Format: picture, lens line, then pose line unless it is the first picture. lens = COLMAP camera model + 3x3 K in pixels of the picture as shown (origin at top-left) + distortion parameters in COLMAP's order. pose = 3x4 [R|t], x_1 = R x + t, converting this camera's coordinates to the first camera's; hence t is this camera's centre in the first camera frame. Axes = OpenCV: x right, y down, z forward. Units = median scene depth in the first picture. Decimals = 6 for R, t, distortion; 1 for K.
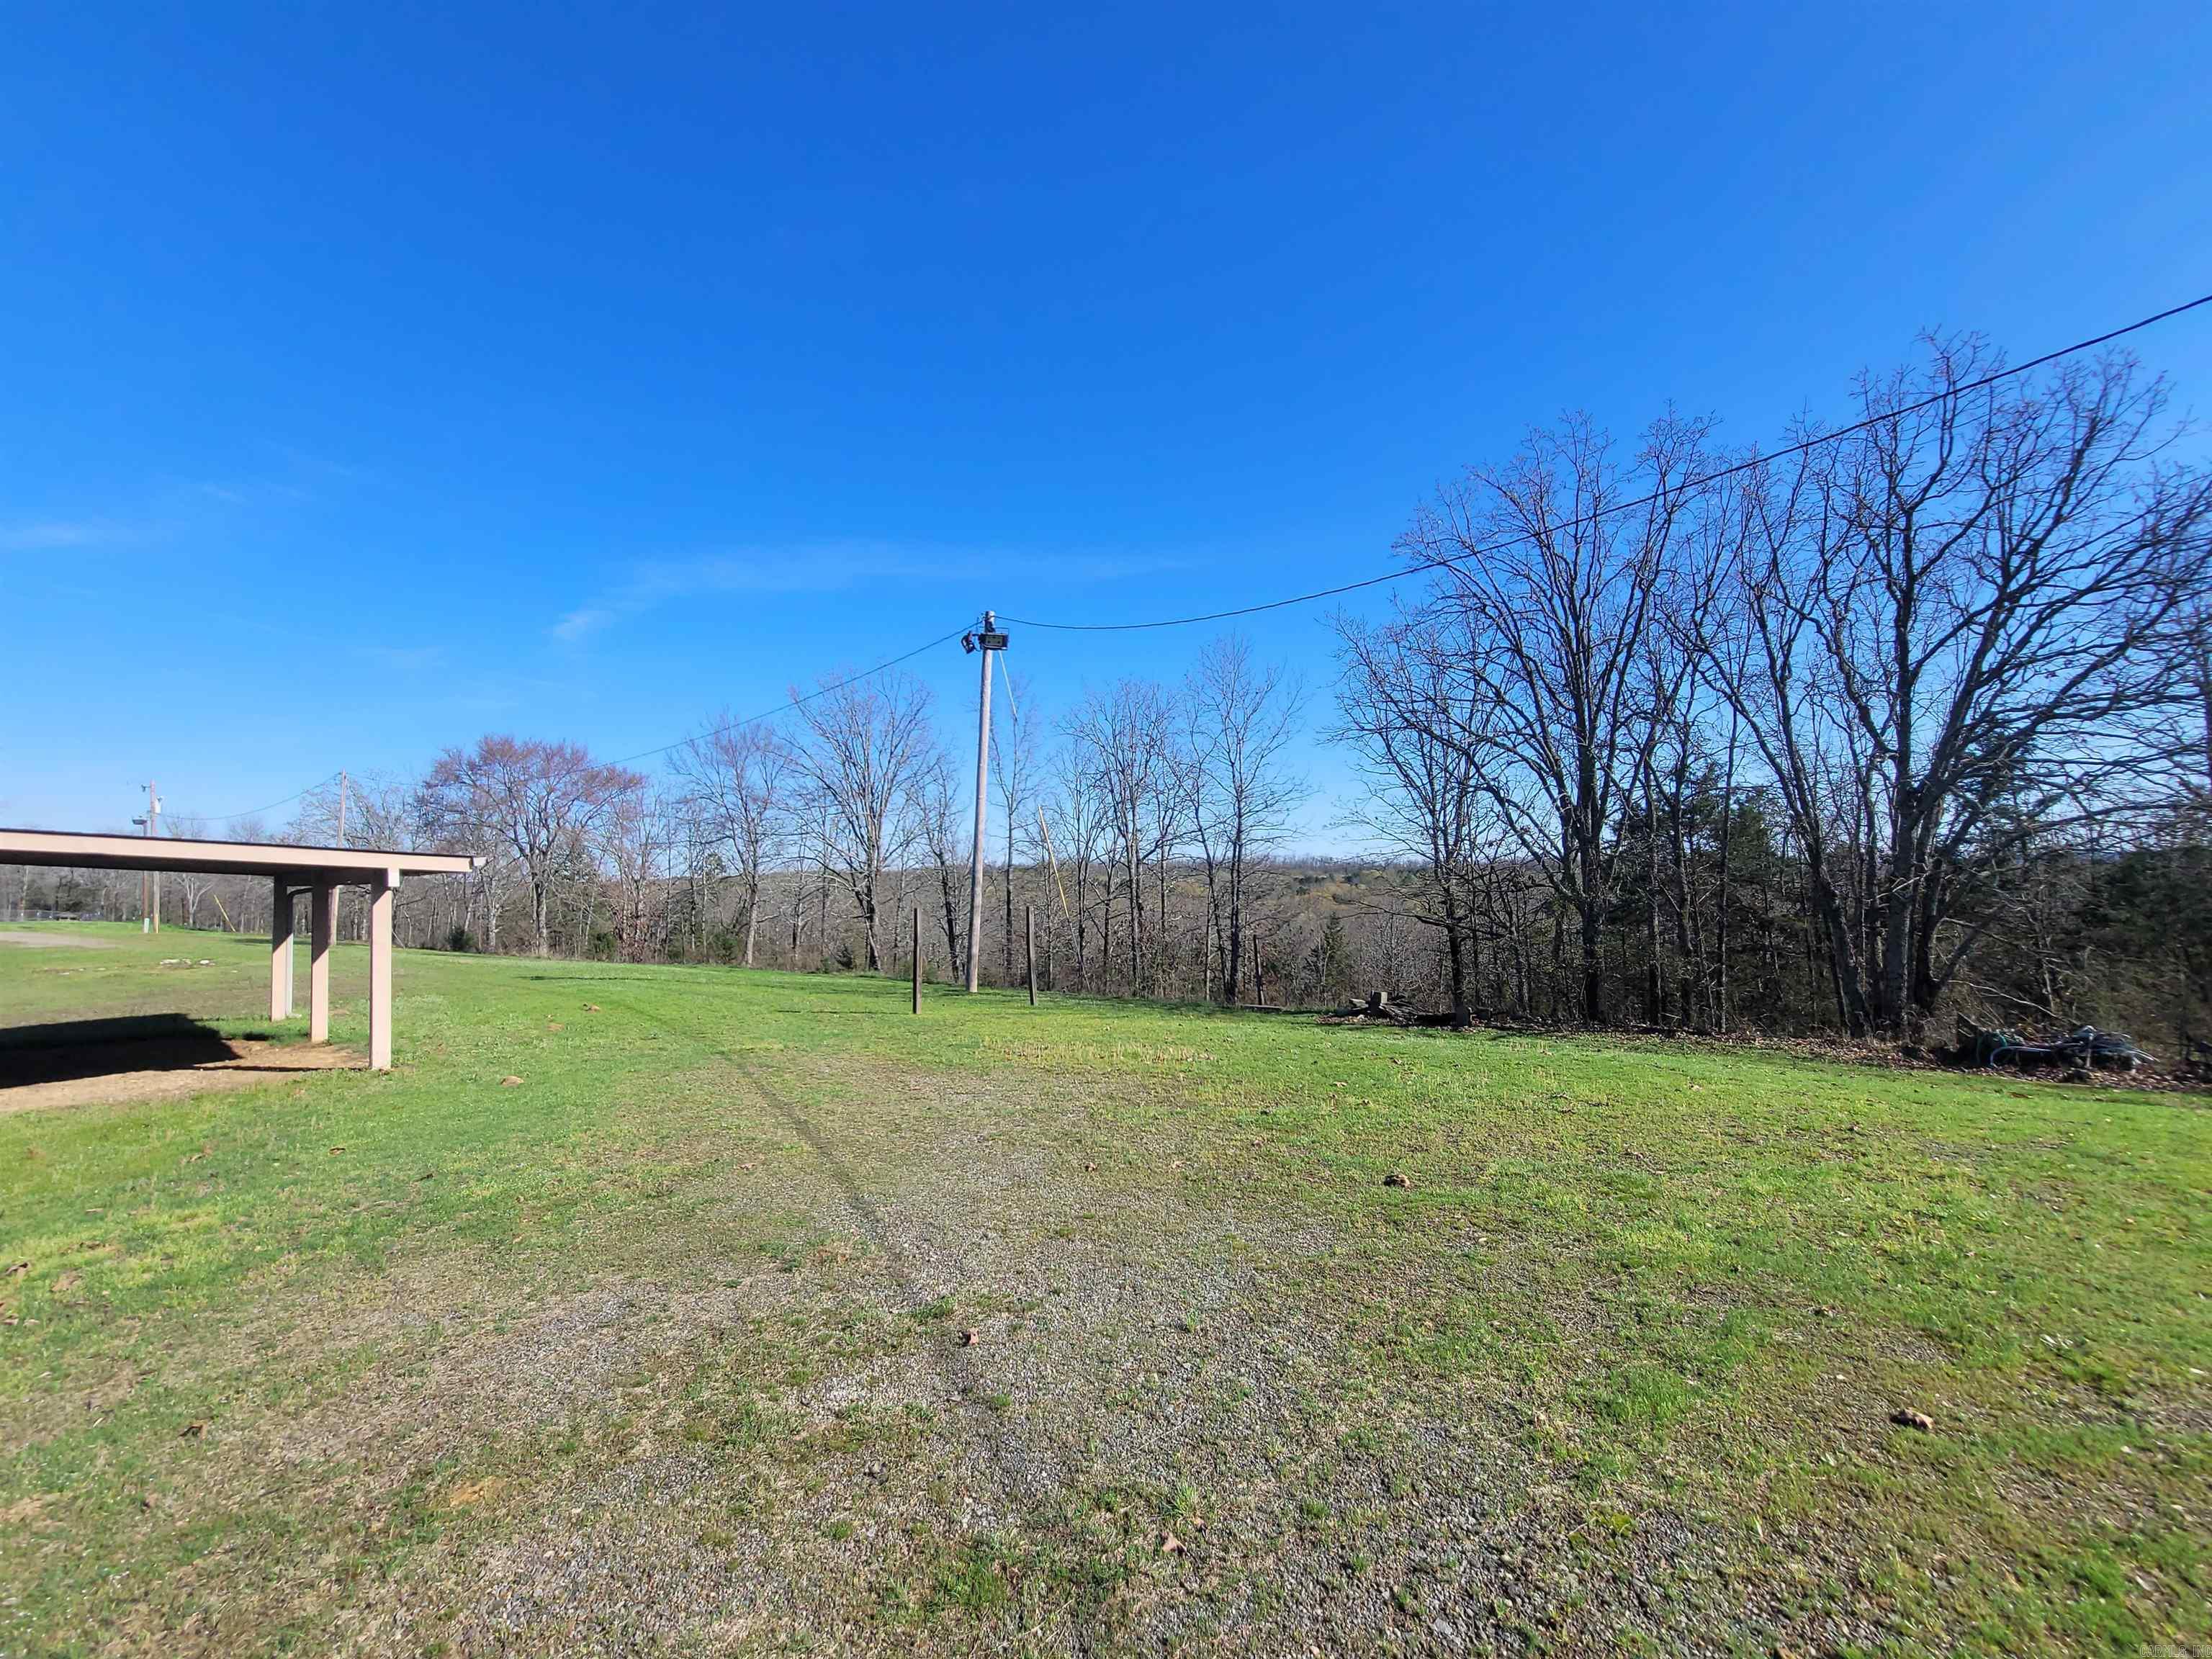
lens RADIAL K [[907.0, 0, 1118.1], [0, 907.0, 834.2], [0, 0, 1]] dist [-0.001427, 0.000666]
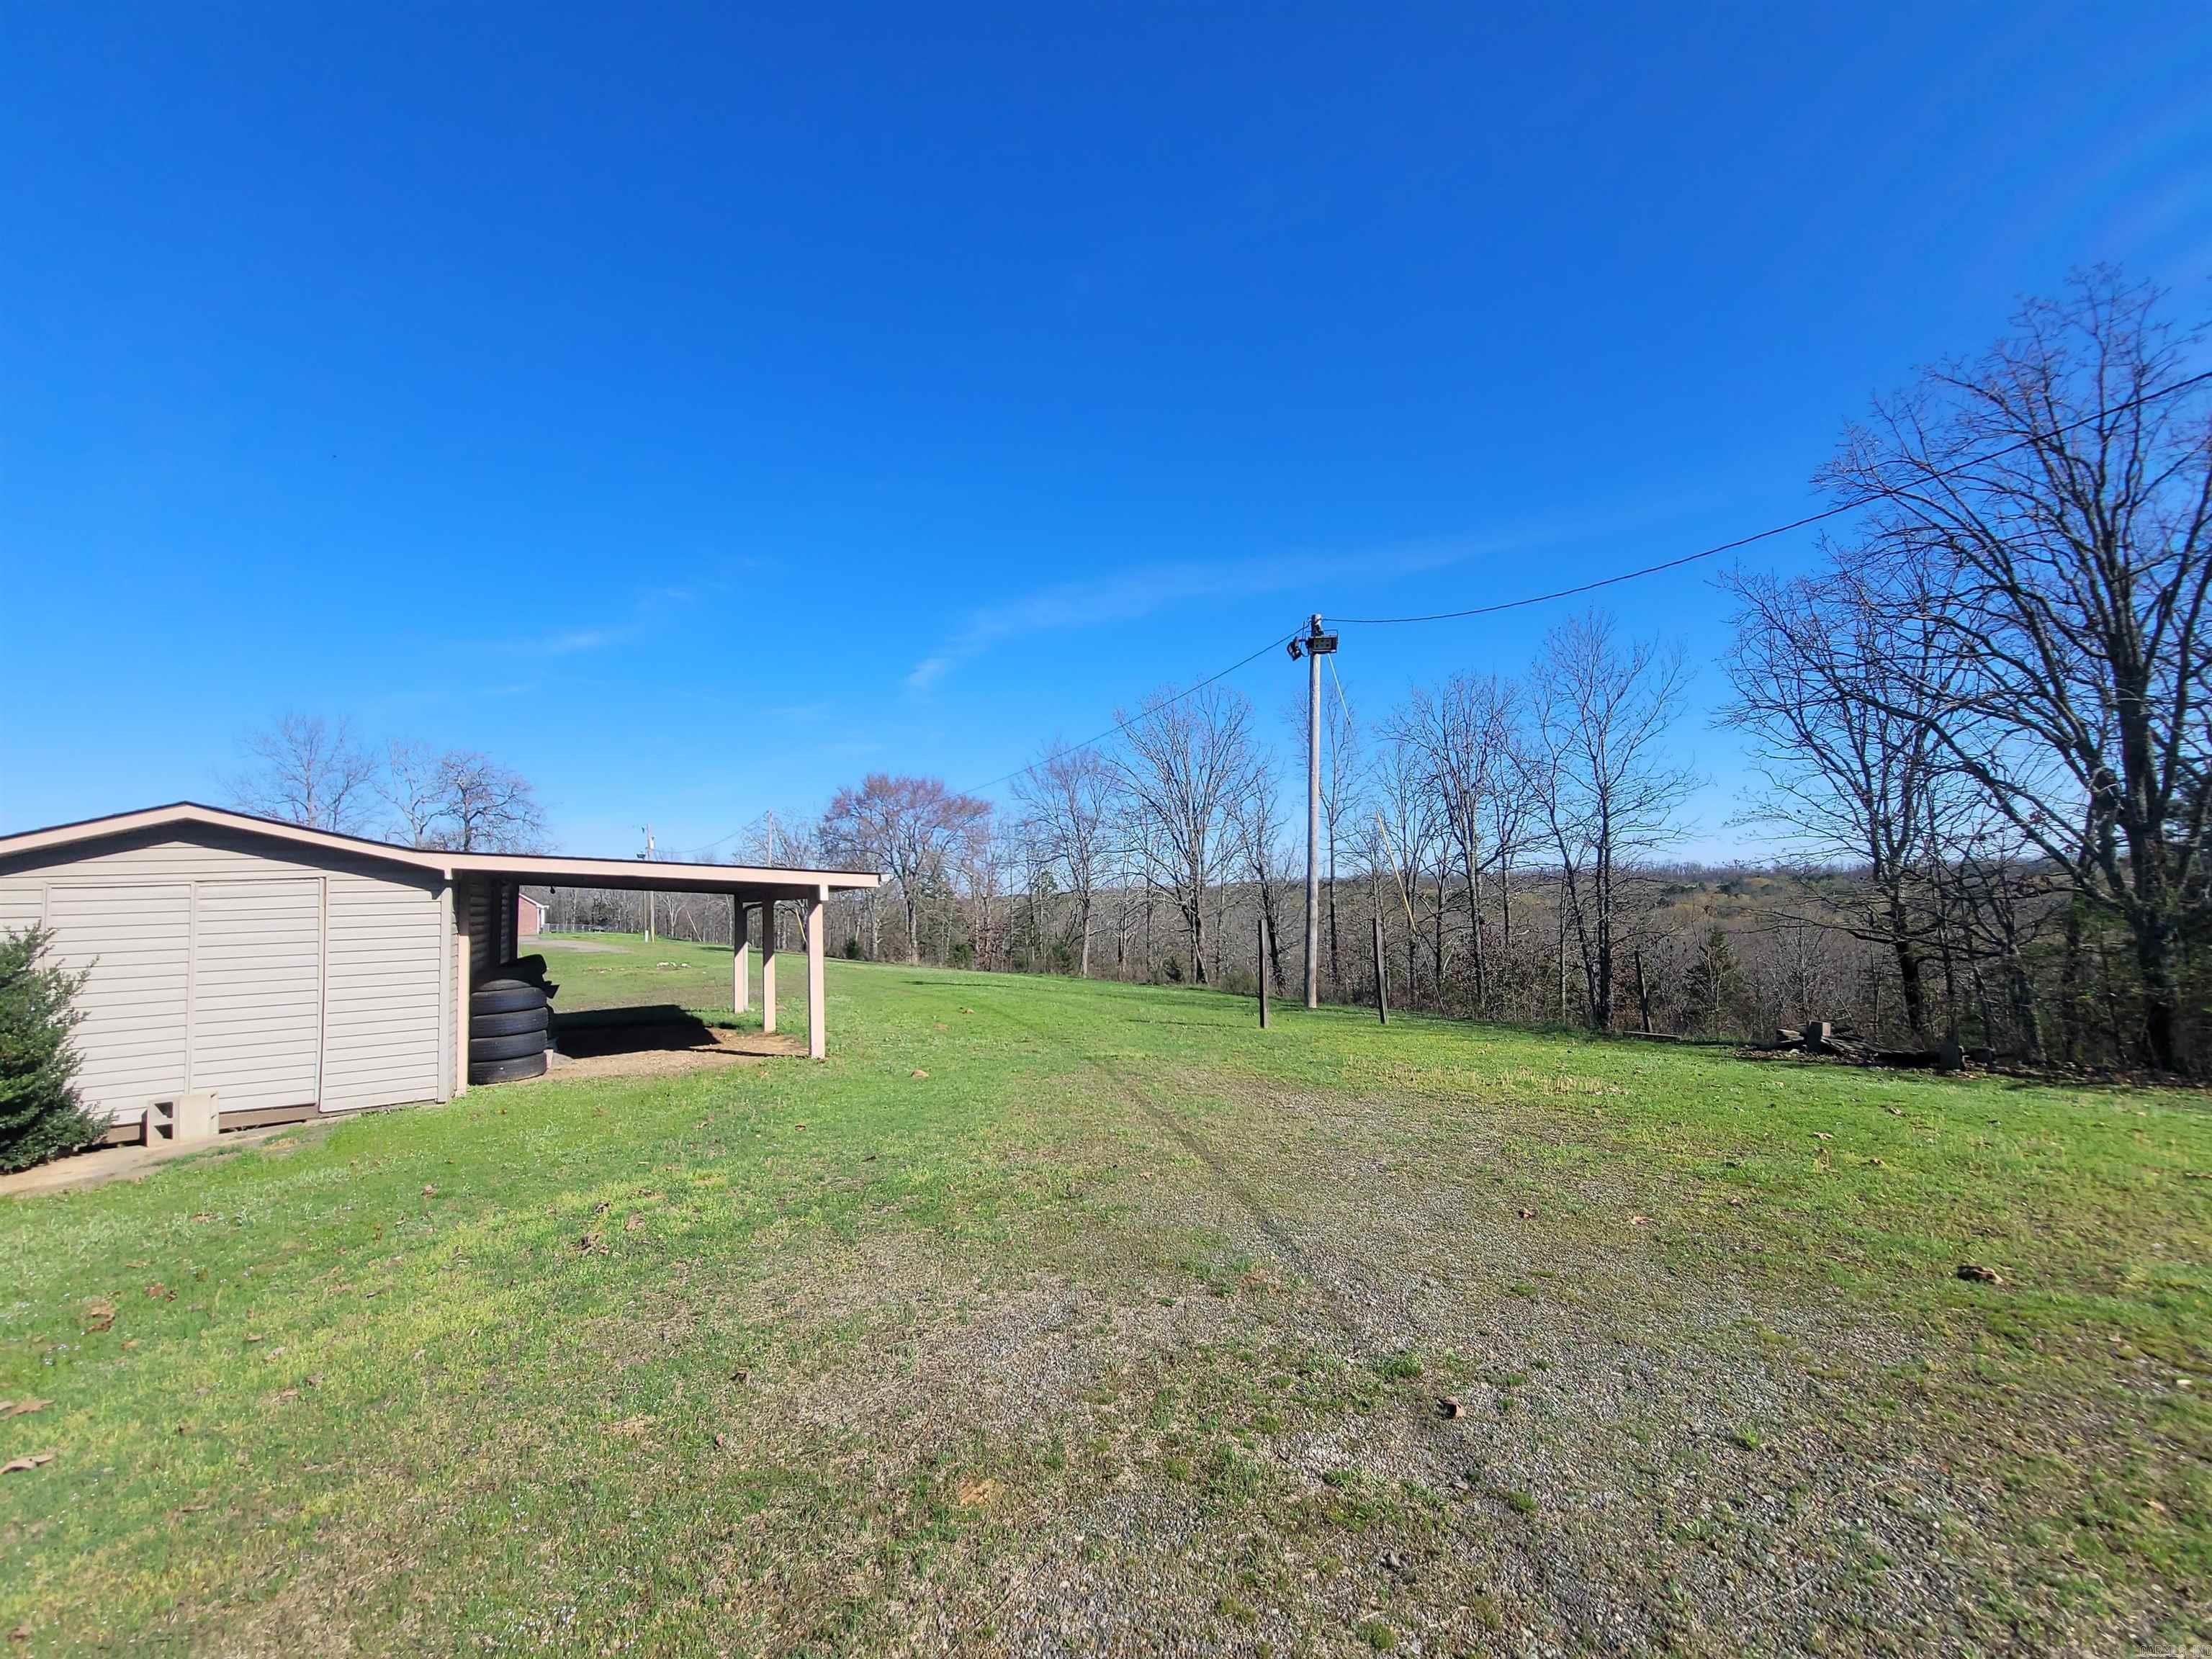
lens RADIAL K [[905.9, 0, 1113.5], [0, 905.9, 838.7], [0, 0, 1]] dist [-0.004782, 0.000215]
pose [[0.942677, -0.031055, -0.332259, -0.039376], [0.027133, 0.999497, -0.016436, 0.004935], [0.332602, 0.006478, 0.943045, 0.019534]]
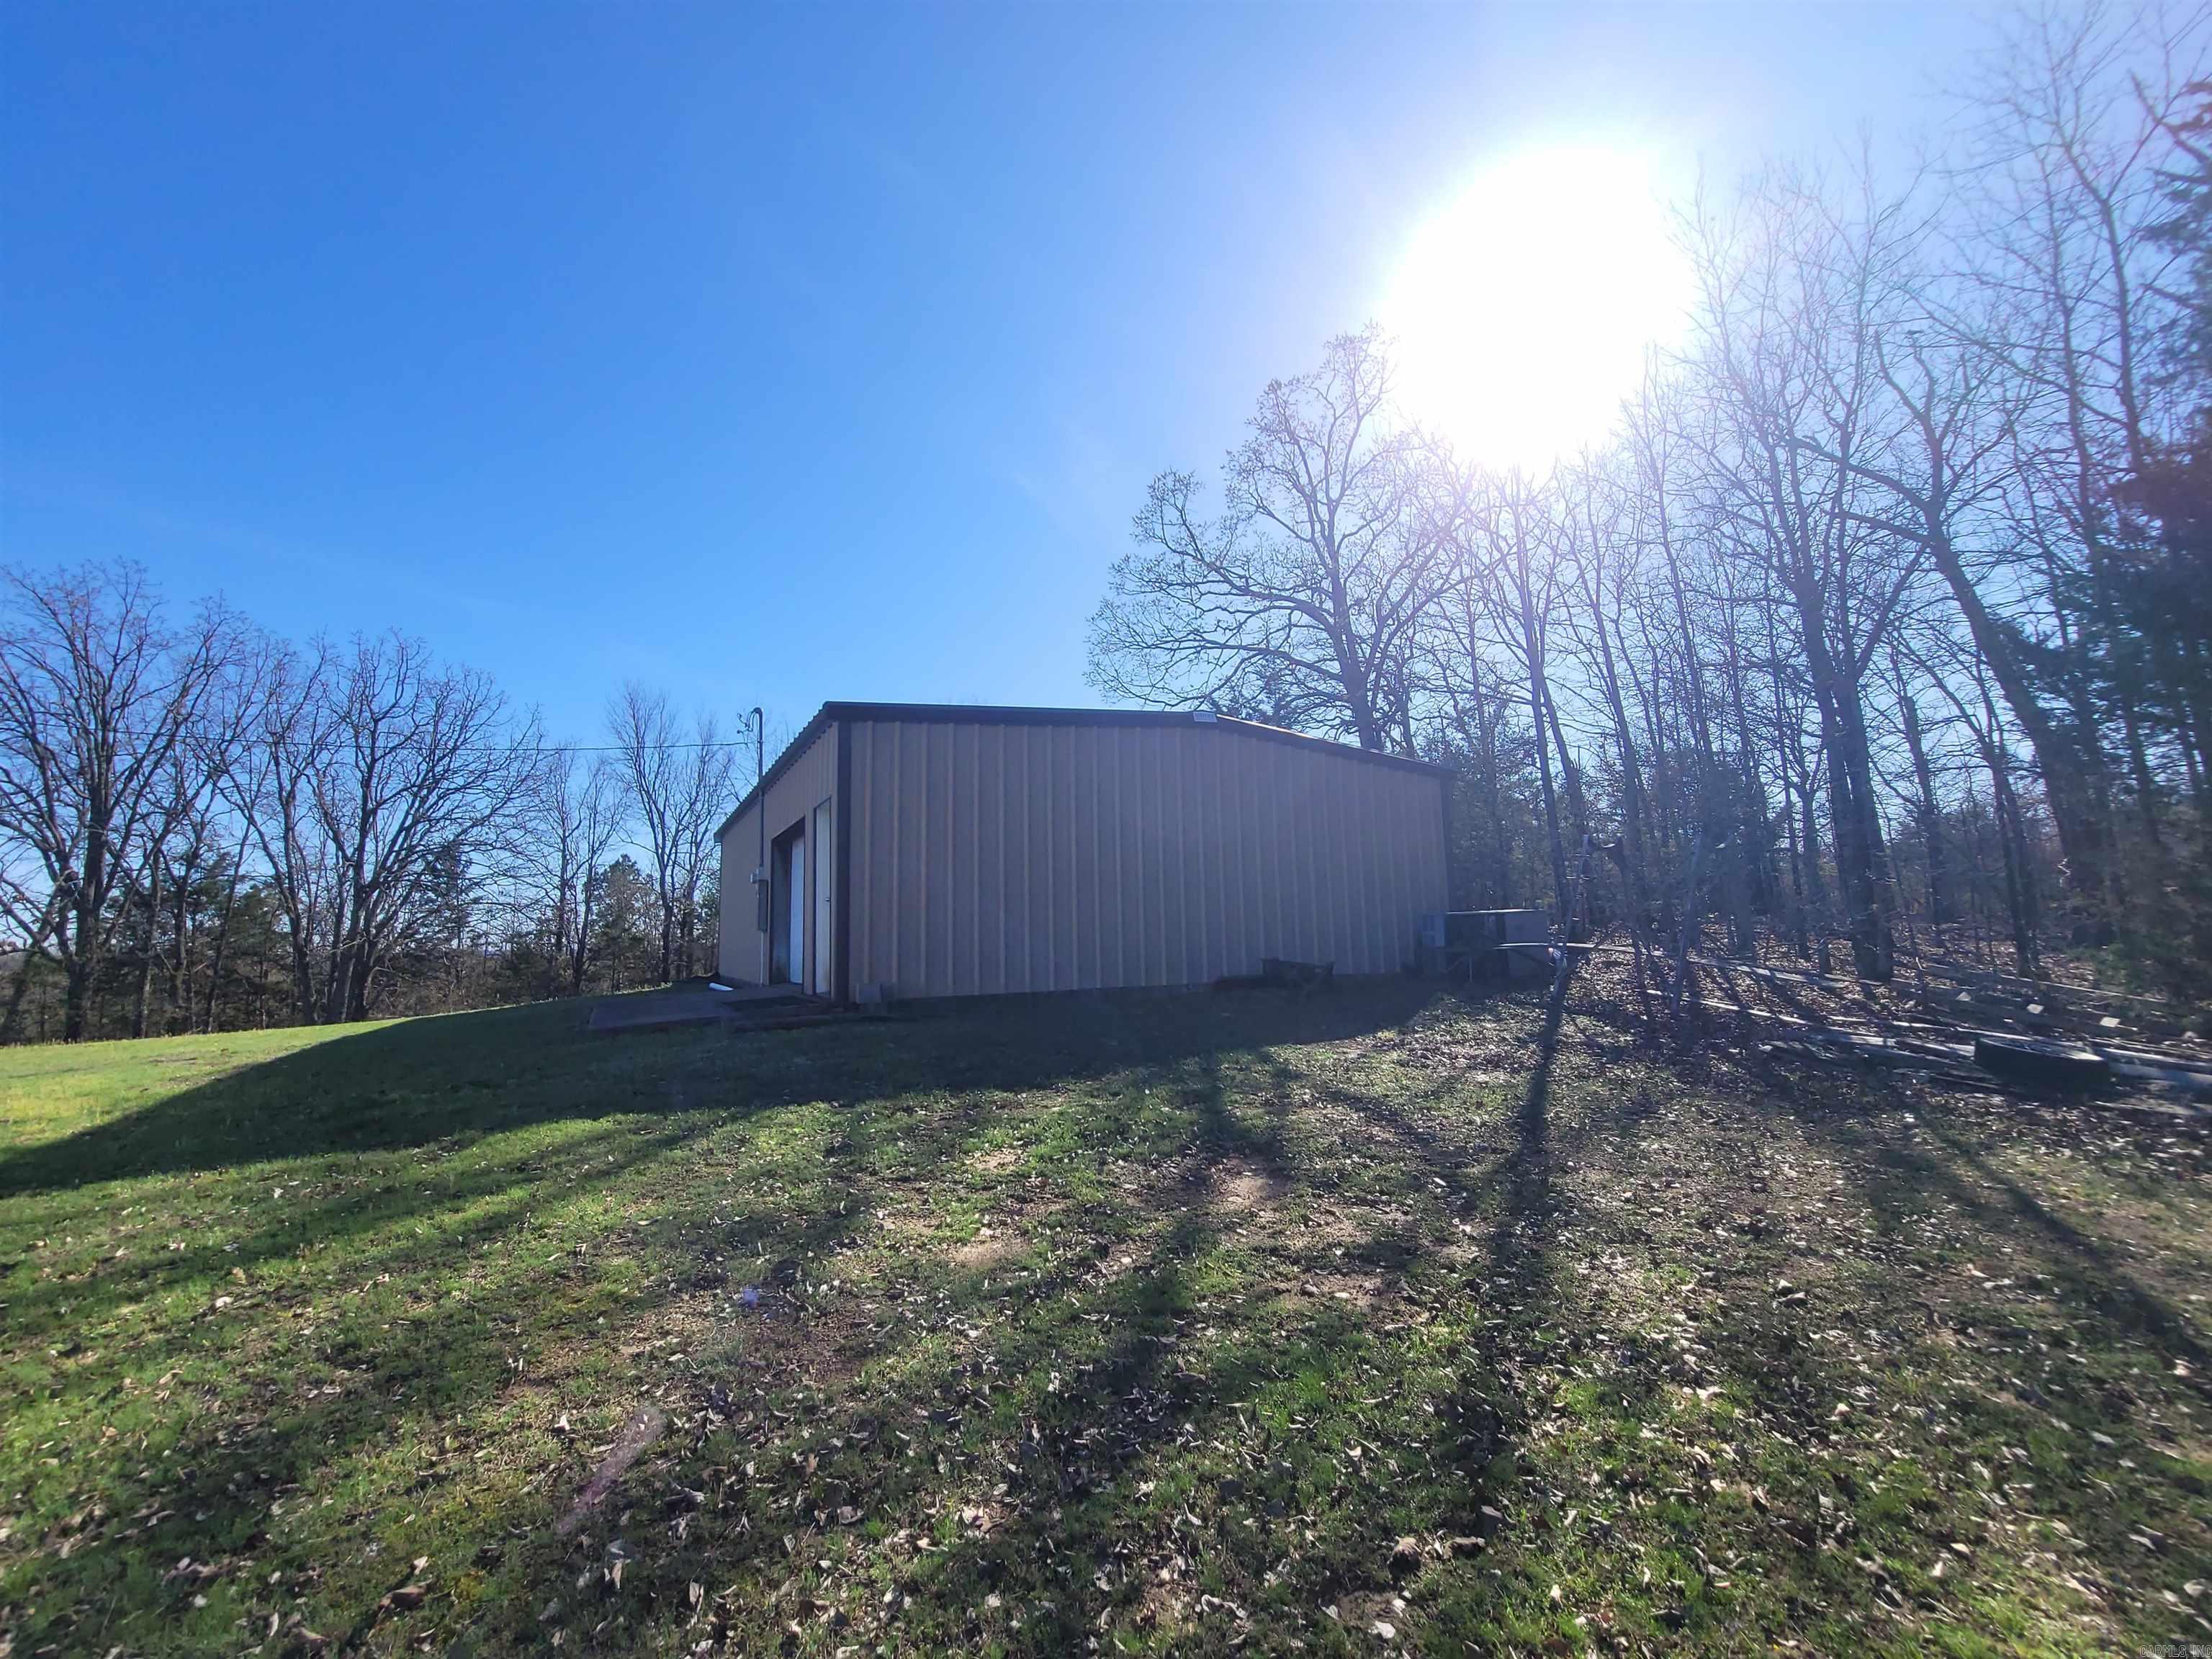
lens RADIAL K [[905.9, 0, 1113.5], [0, 905.9, 838.7], [0, 0, 1]] dist [-0.004782, 0.000215]
pose [[0.215296, 0.121984, 0.968900, -0.370939], [-0.025957, 0.992532, -0.119192, 0.020709], [-0.976204, 0.000511, 0.216854, -0.603666]]
